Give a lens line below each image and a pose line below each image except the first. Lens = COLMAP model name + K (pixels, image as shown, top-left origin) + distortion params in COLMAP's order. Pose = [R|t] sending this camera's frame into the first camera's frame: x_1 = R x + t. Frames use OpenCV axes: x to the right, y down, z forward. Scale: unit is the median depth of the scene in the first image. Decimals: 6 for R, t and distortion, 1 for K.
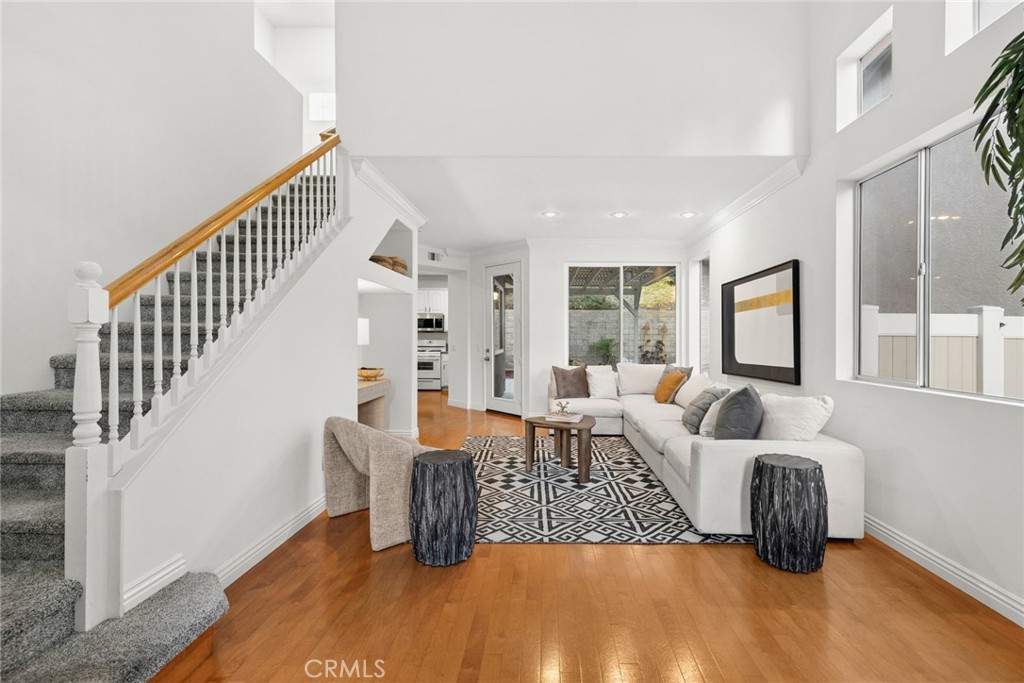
lens RADIAL K [[429.5, 0, 510.5], [0, 429.5, 340.7], [0, 0, 1]] dist [-0.003134, -0.000164]
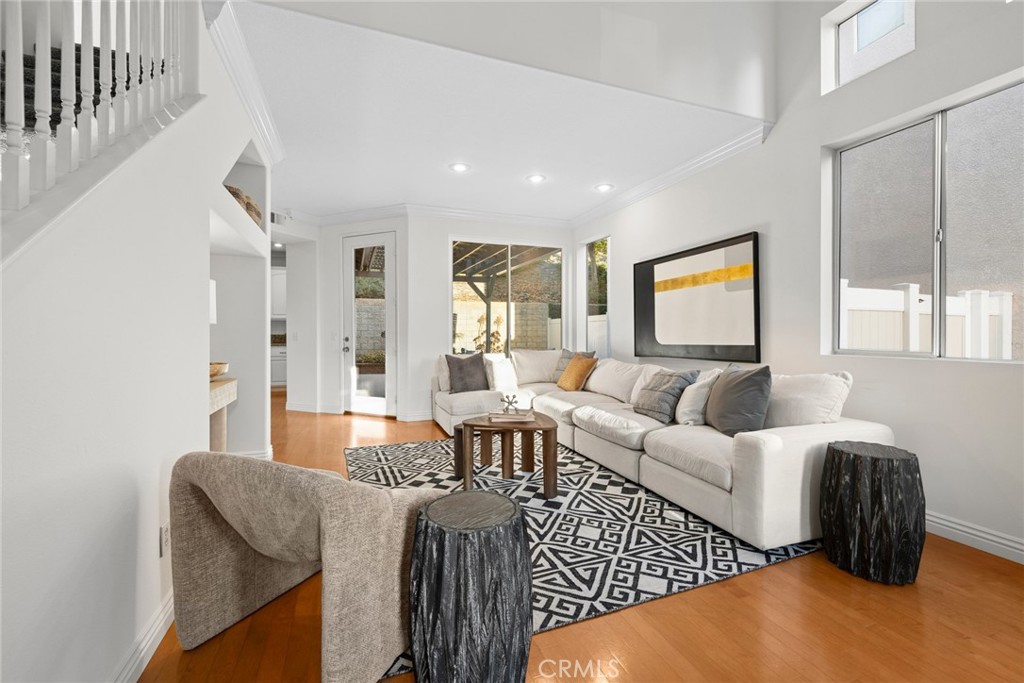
lens RADIAL K [[435.9, 0, 509.8], [0, 435.9, 331.2], [0, 0, 1]] dist [-0.003194, -0.000167]
pose [[0.926391, -0.005598, 0.376522, -0.235440], [0.006845, 0.999975, -0.001972, 0.033796], [-0.376501, 0.004404, 0.926406, 0.346928]]
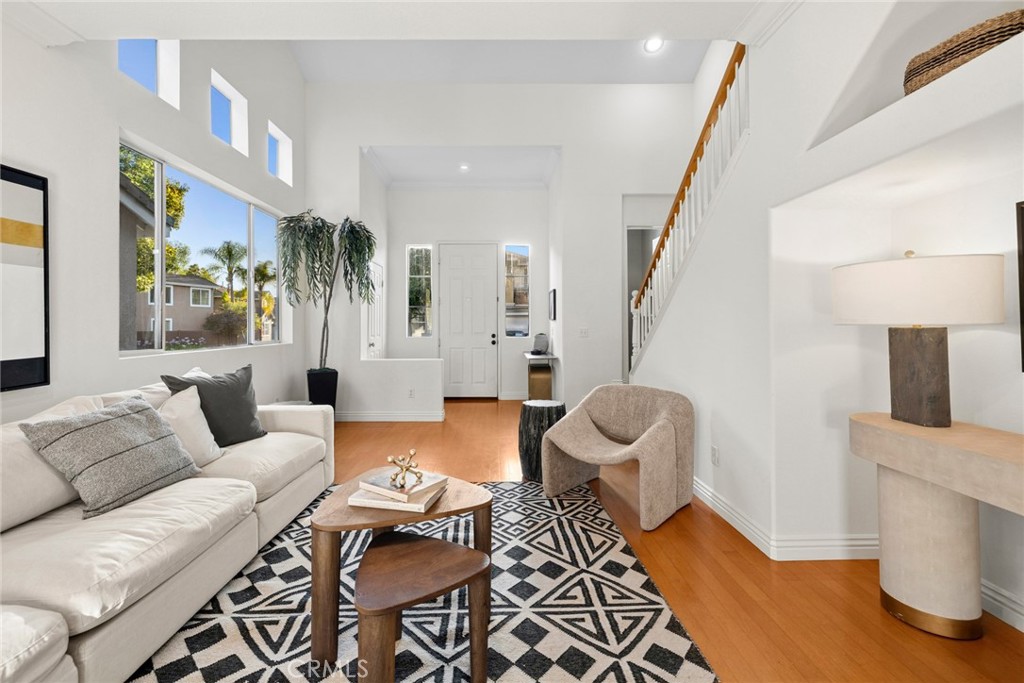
lens RADIAL K [[429.5, 0, 510.5], [0, 429.5, 340.7], [0, 0, 1]] dist [-0.003134, -0.000164]
pose [[-0.992584, 0.000843, -0.121559, 0.092219], [-0.004644, 0.998983, 0.044846, 0.010392], [0.121474, 0.045078, -0.991571, 1.908716]]
